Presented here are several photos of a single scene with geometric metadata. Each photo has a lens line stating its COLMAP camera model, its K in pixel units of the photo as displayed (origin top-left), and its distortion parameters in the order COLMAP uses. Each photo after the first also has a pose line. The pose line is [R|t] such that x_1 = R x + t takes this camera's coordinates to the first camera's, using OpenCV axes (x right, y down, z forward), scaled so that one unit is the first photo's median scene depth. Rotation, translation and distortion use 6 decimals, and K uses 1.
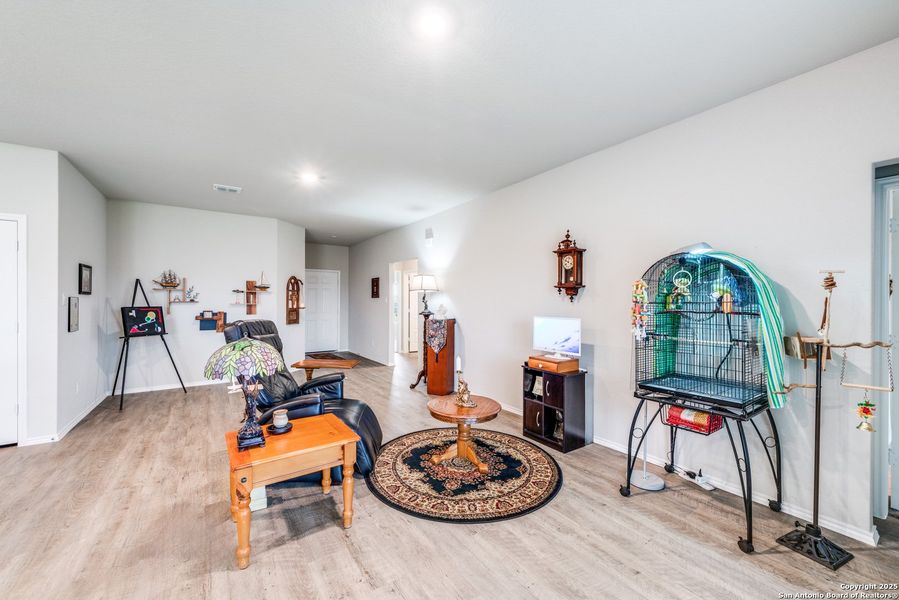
lens RADIAL K [[347.1, 0, 449.5], [0, 347.1, 300.0], [0, 0, 1]] dist [-0.000699, 0.000013]
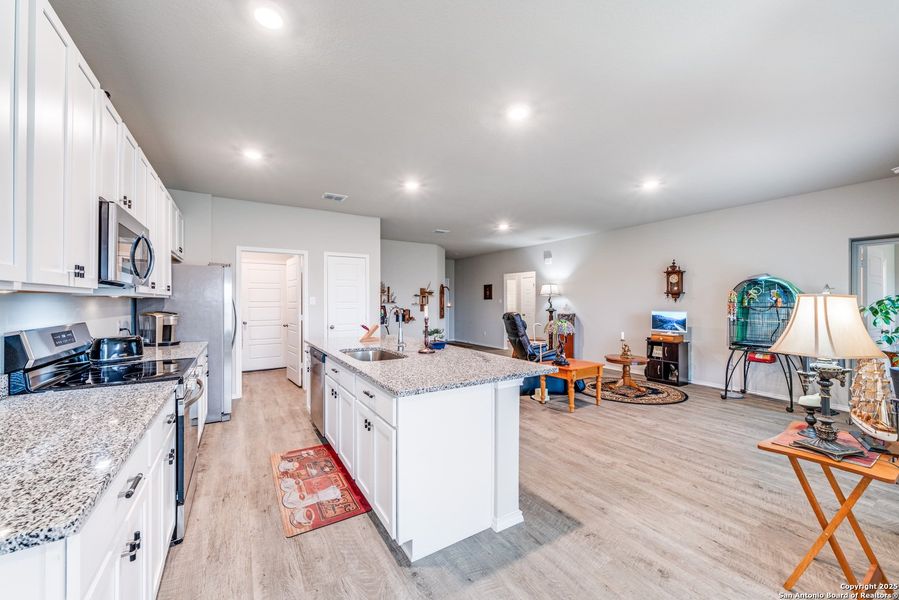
lens RADIAL K [[339.3, 0, 449.5], [0, 339.3, 300.0], [0, 0, 1]] dist [-0.000266, -0.000001]
pose [[0.998856, -0.002585, -0.047742, -0.677287], [0.002500, 0.999995, -0.001853, -0.003961], [0.047747, 0.001731, 0.998858, -0.711339]]
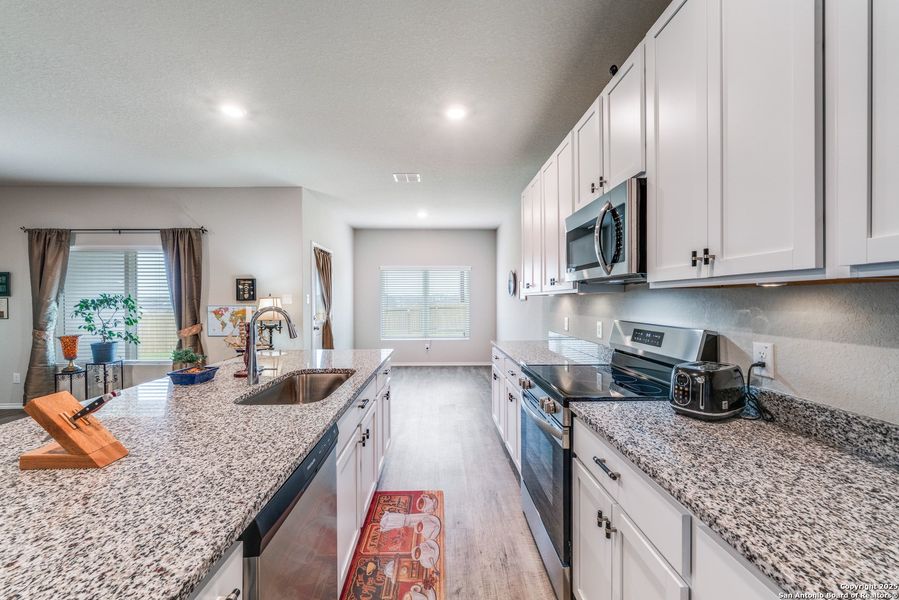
lens RADIAL K [[347.1, 0, 449.5], [0, 347.1, 300.0], [0, 0, 1]] dist [-0.000699, 0.000013]
pose [[-0.838930, -0.003766, 0.544226, -1.360222], [-0.002866, 0.999993, 0.002502, -0.000412], [-0.544232, 0.000539, -0.838935, 0.409049]]
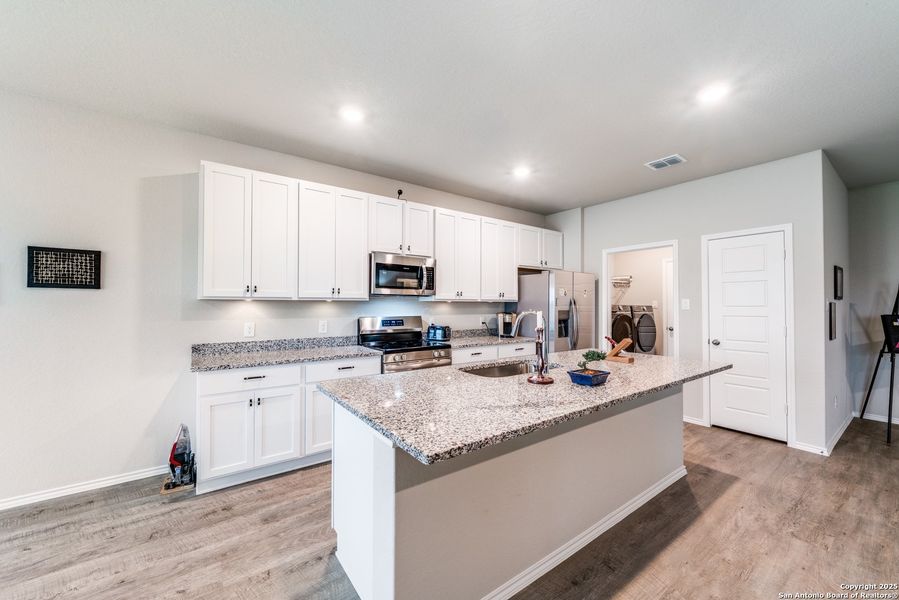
lens RADIAL K [[347.1, 0, 449.5], [0, 347.1, 300.0], [0, 0, 1]] dist [-0.000699, 0.000013]
pose [[0.029062, -0.016030, -0.999449, -0.209477], [-0.001043, 0.999870, -0.016067, 0.000971], [0.999577, 0.001510, 0.029041, -0.046073]]
